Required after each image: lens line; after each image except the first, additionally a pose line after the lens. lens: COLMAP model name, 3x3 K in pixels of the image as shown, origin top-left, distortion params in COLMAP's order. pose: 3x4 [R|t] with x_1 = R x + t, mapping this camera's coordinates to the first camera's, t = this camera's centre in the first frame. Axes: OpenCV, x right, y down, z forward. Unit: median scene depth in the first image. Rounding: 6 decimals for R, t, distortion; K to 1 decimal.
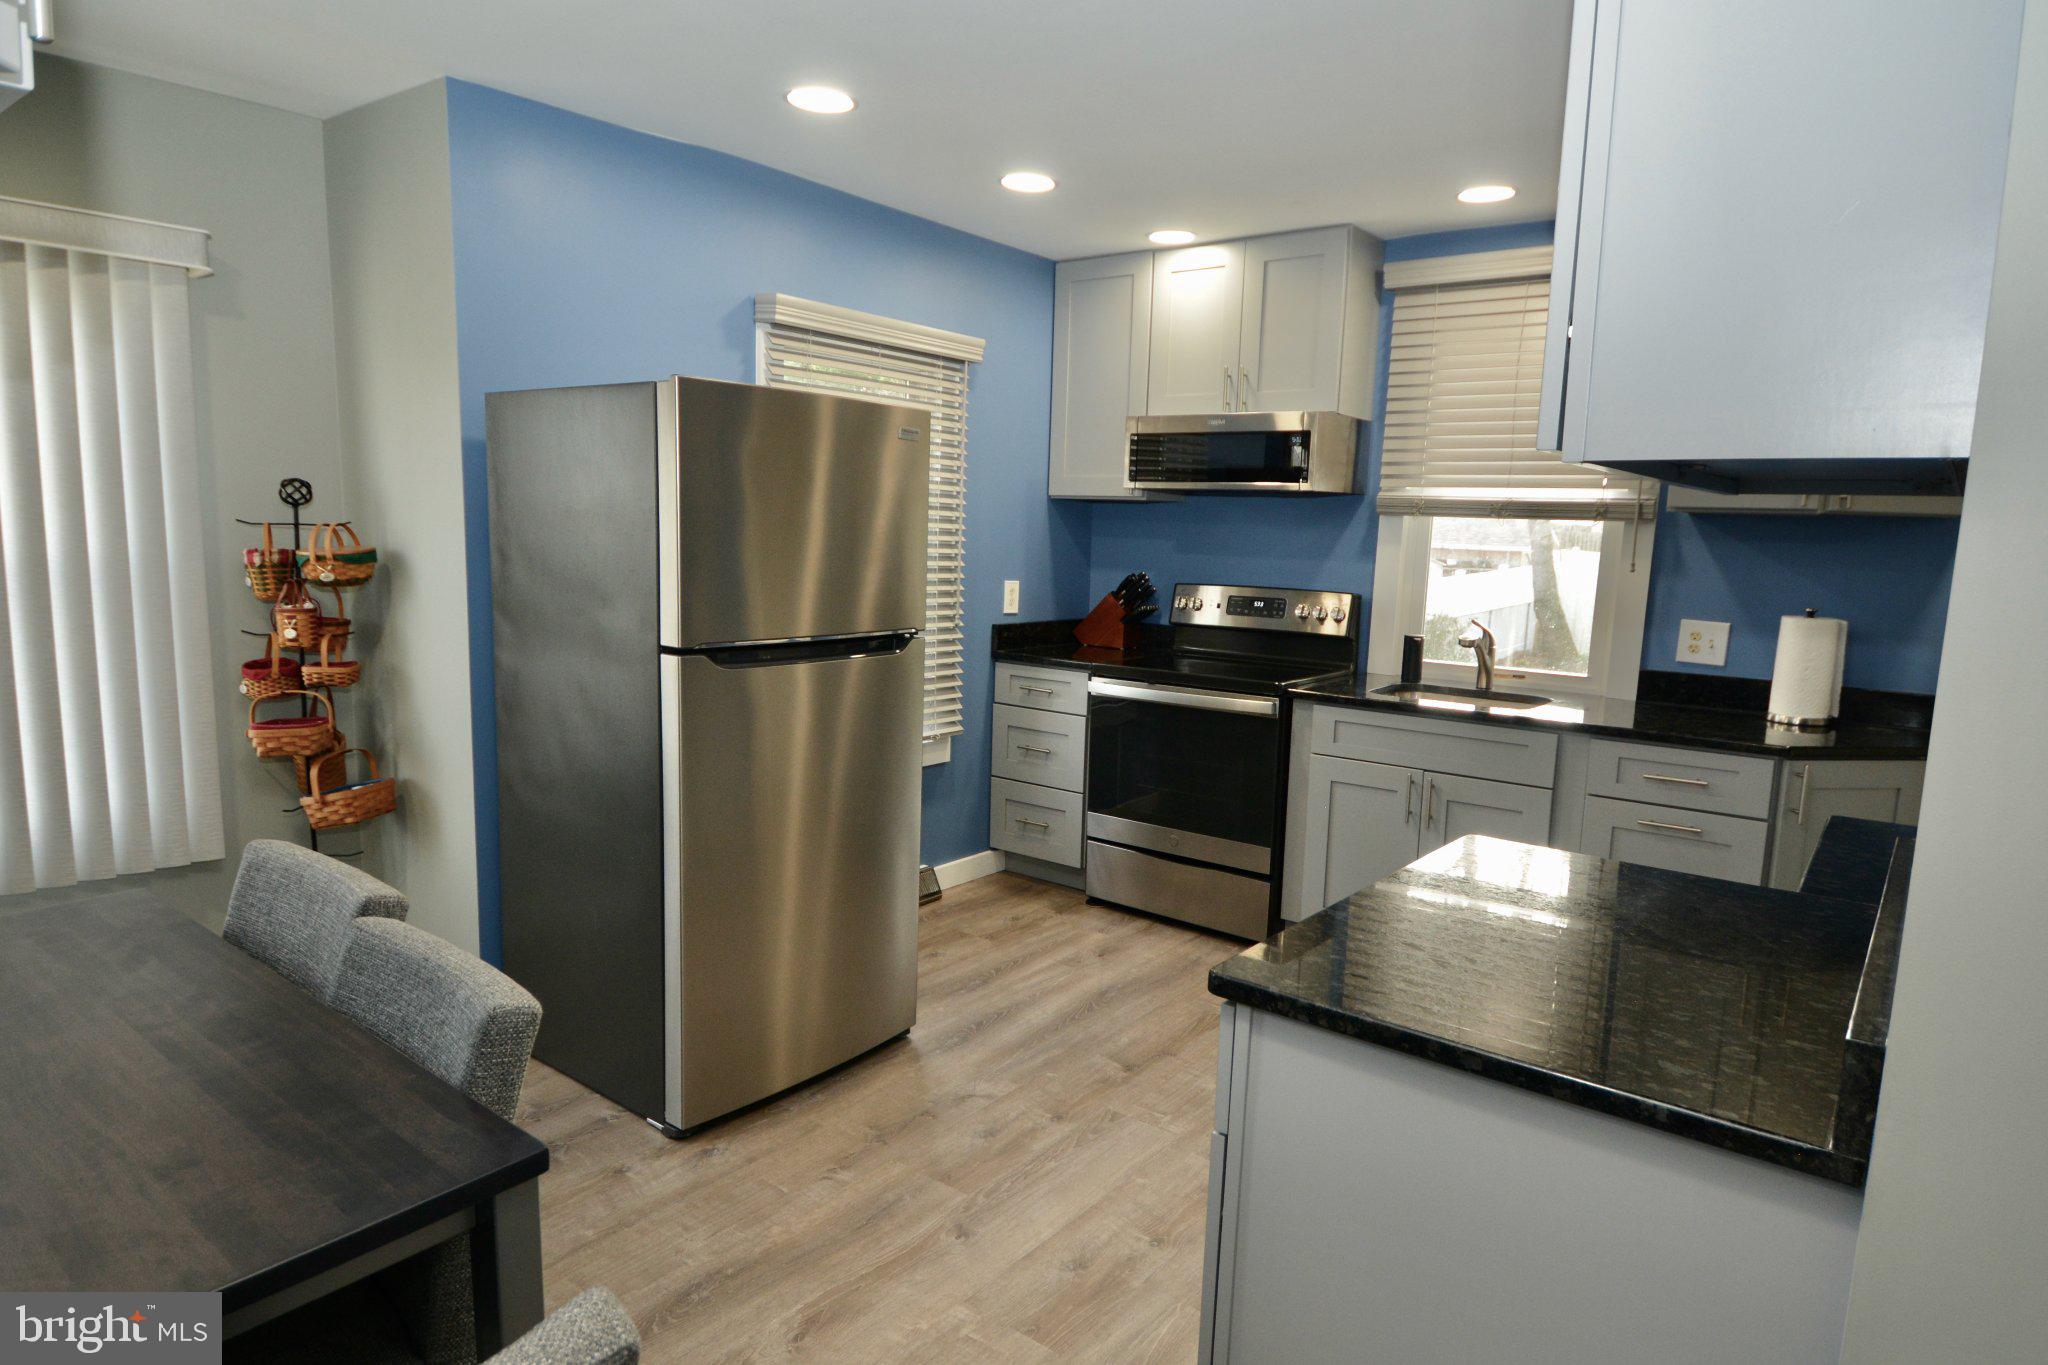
lens RADIAL K [[1189.3, 0, 1045.0], [0, 1189.3, 700.2], [0, 0, 1]] dist [0.005503, -0.006032]
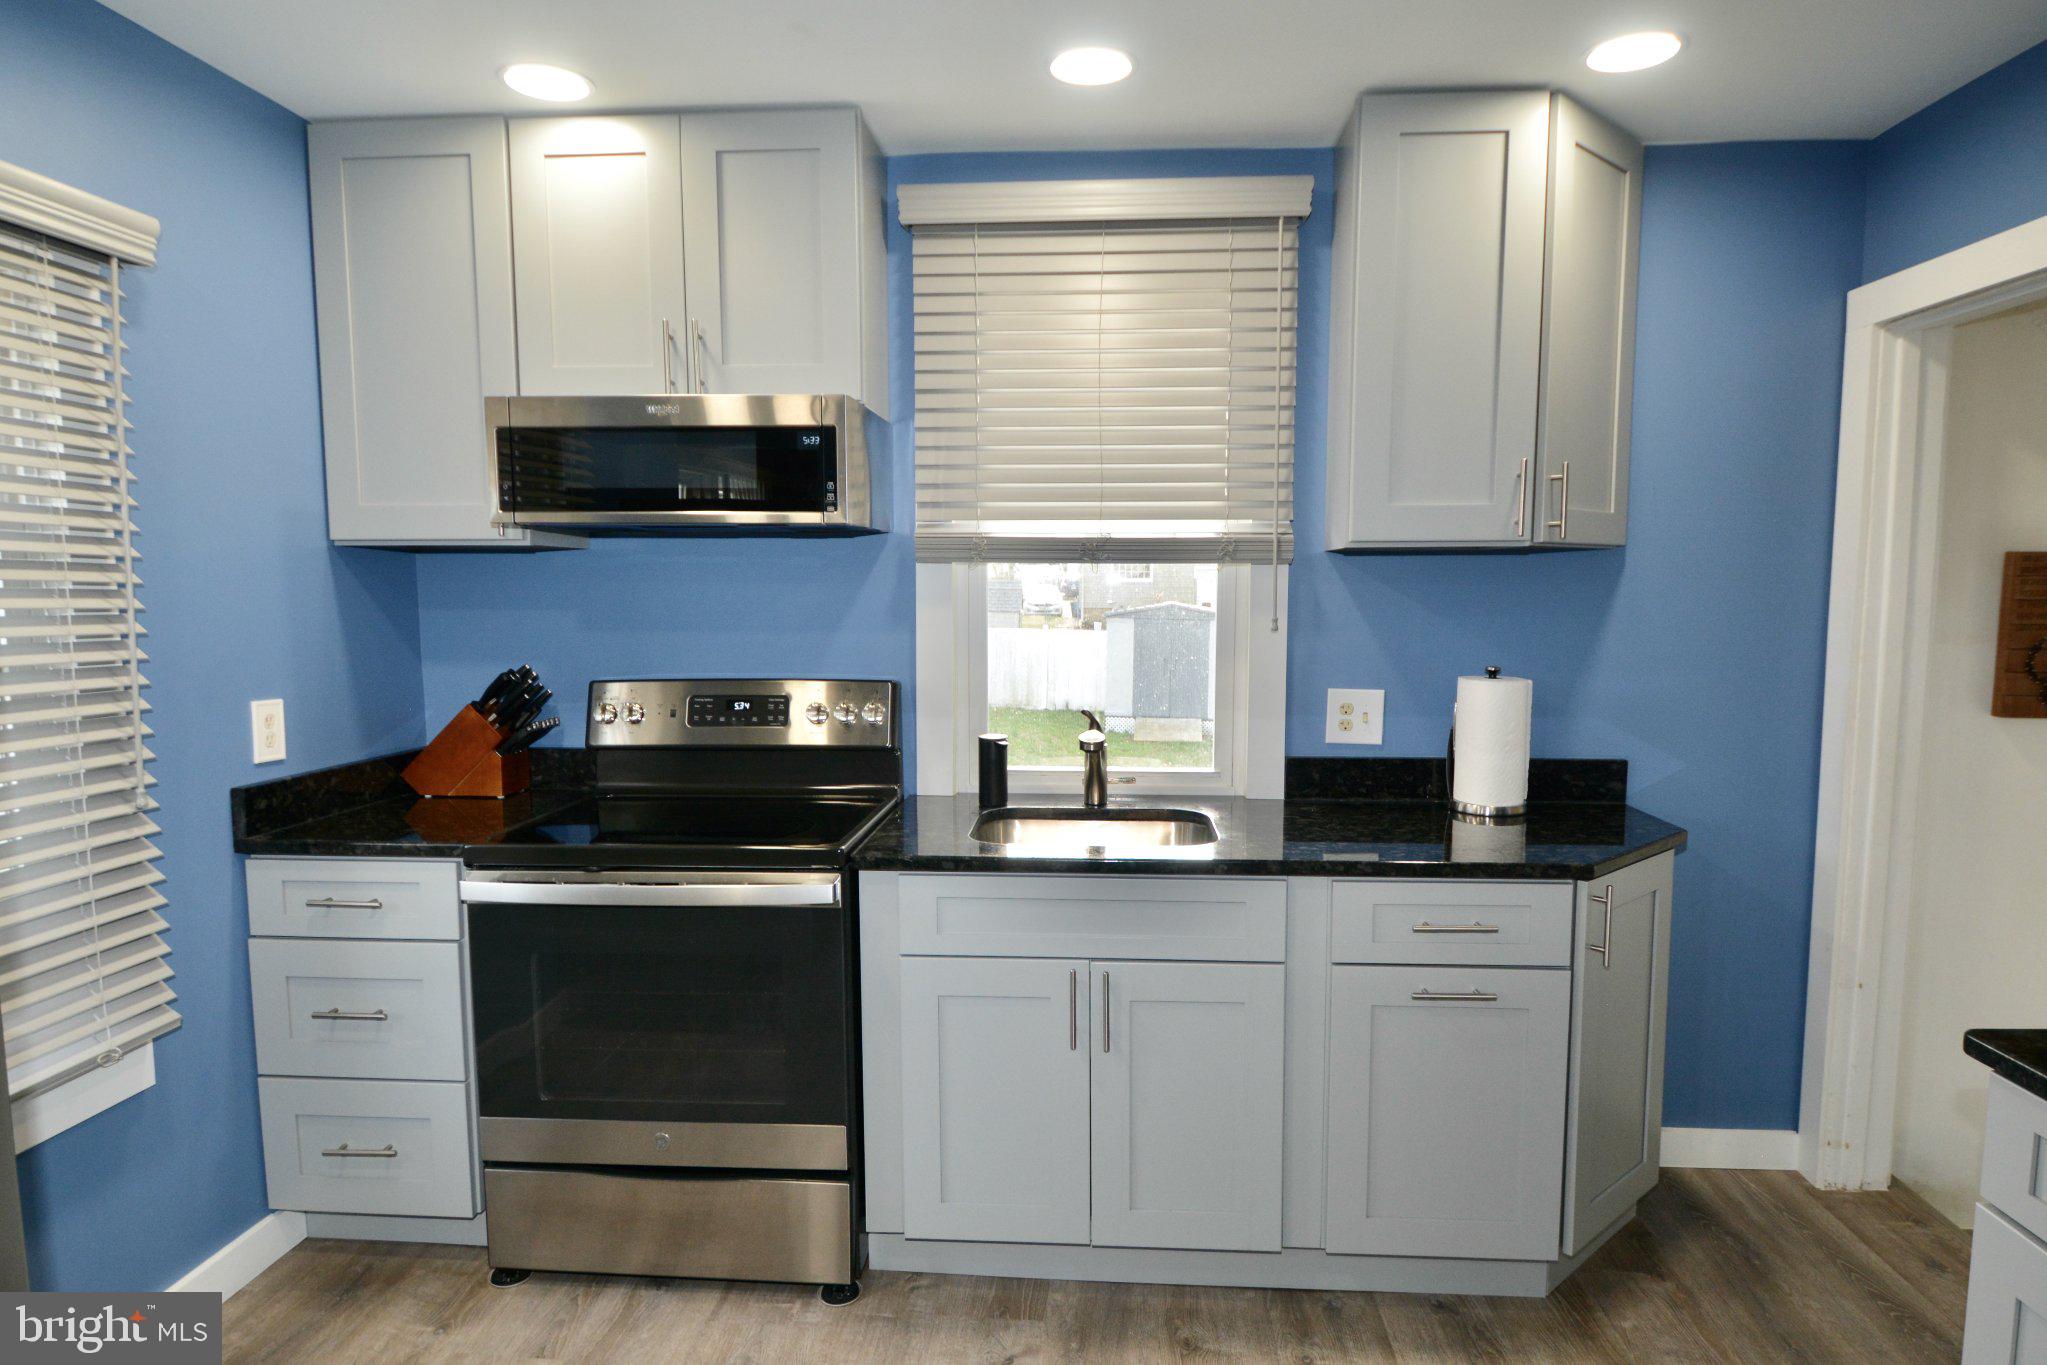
lens RADIAL K [[1125.2, 0, 1027.2], [0, 1125.2, 695.5], [0, 0, 1]] dist [0.016795, -0.026741]
pose [[0.834500, -0.083864, 0.544588, -0.022905], [0.106753, 0.994230, -0.010476, -0.075995], [-0.540567, 0.066879, 0.838638, 0.493773]]
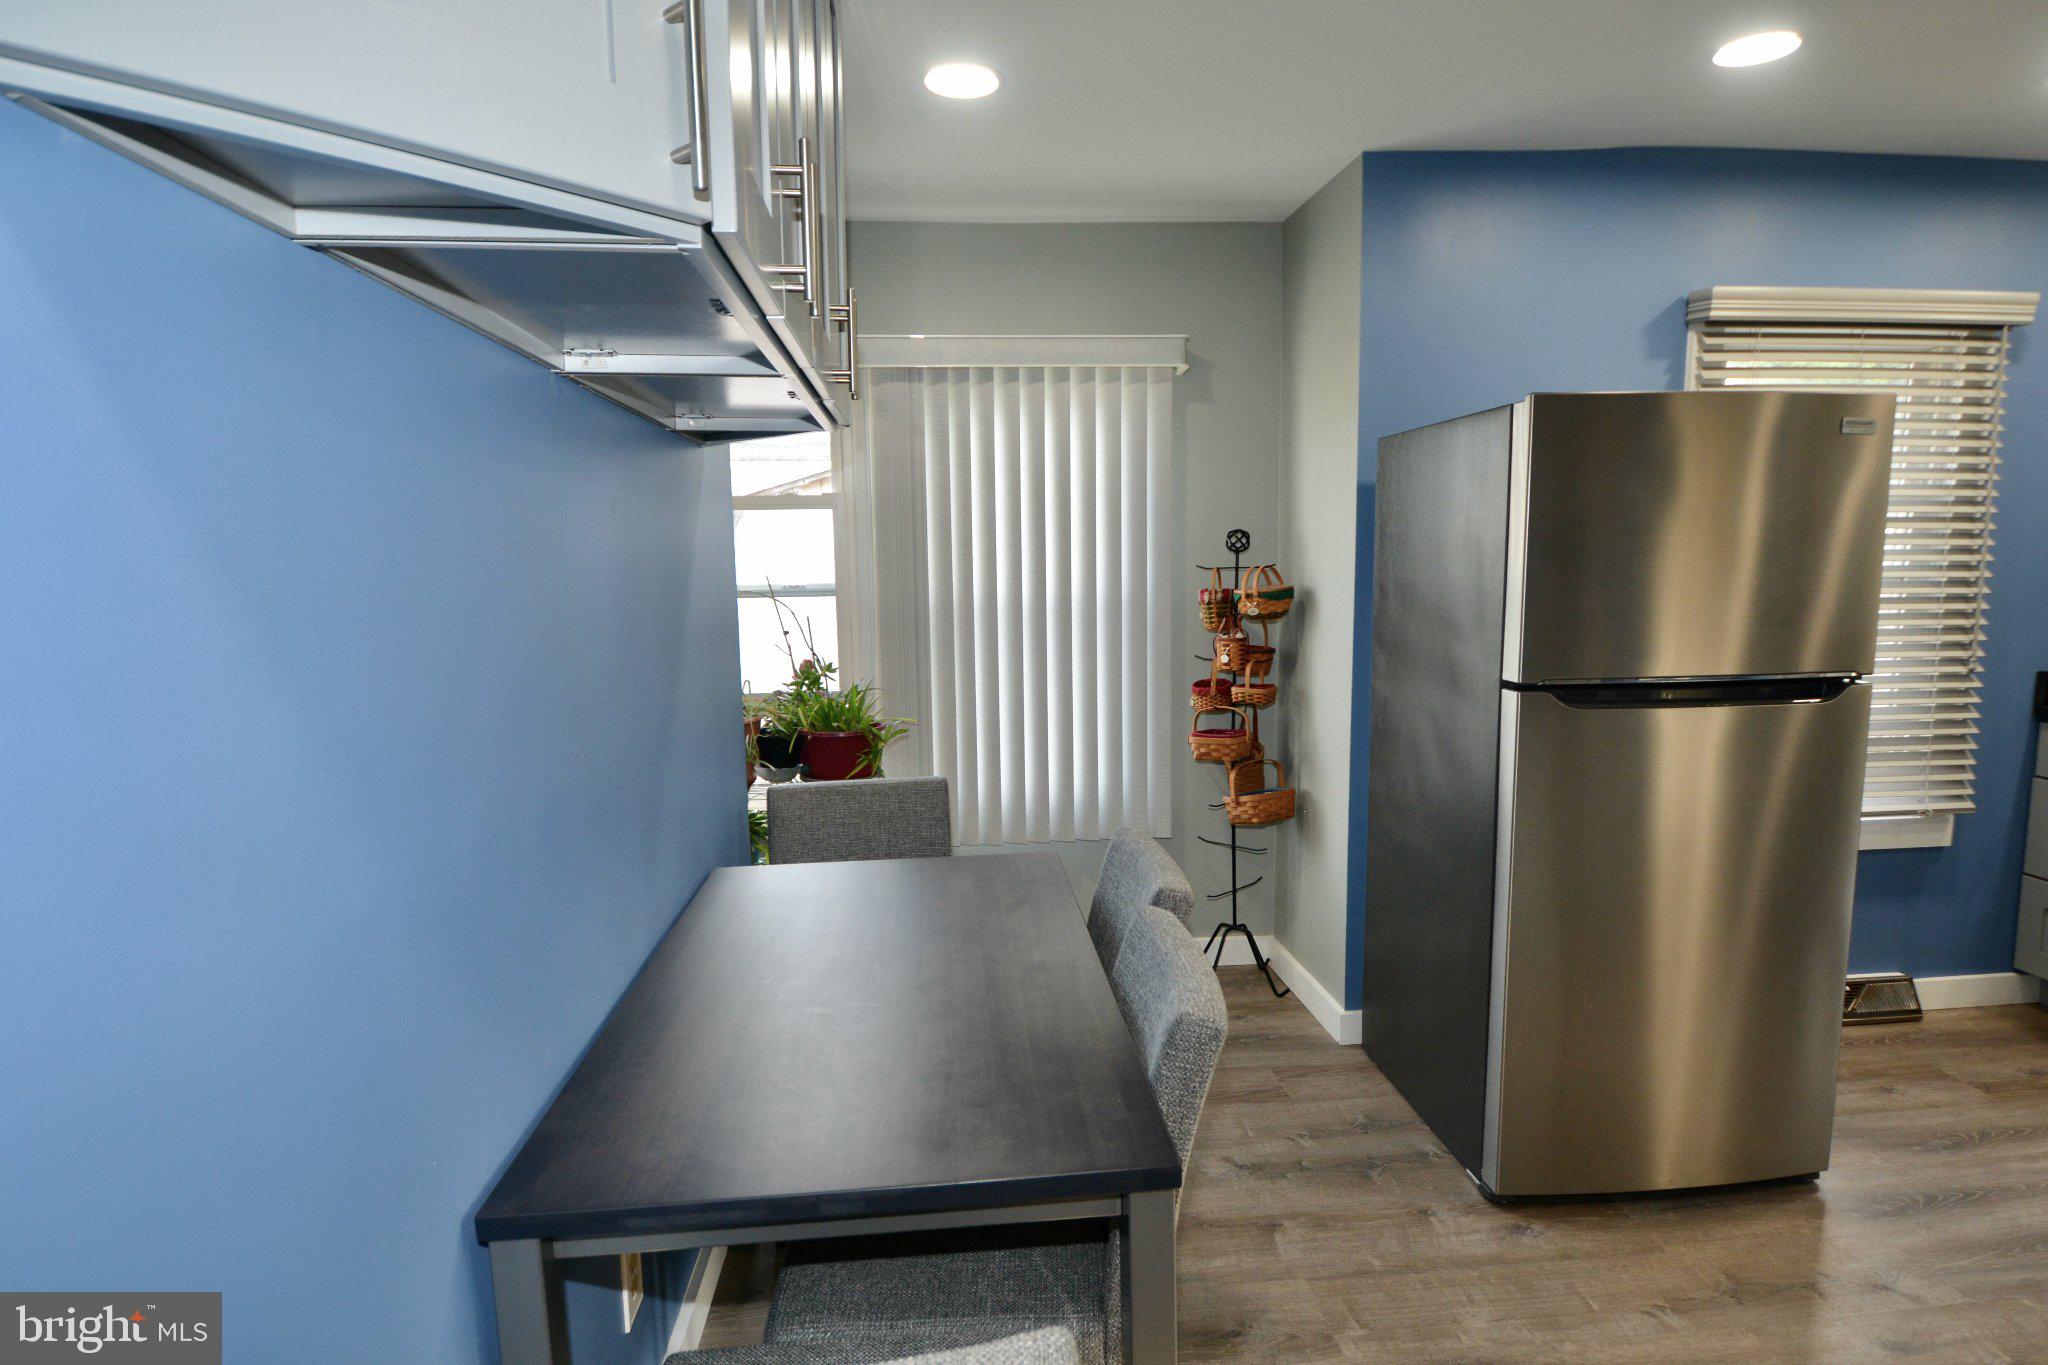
lens RADIAL K [[1125.8, 0, 1028.4], [0, 1125.8, 700.2], [0, 0, 1]] dist [0.016795, -0.026741]
pose [[0.673353, 0.052377, -0.737464, 0.059698], [-0.071308, 0.997438, 0.005732, -0.005561], [0.735874, 0.048727, 0.675362, 0.074999]]
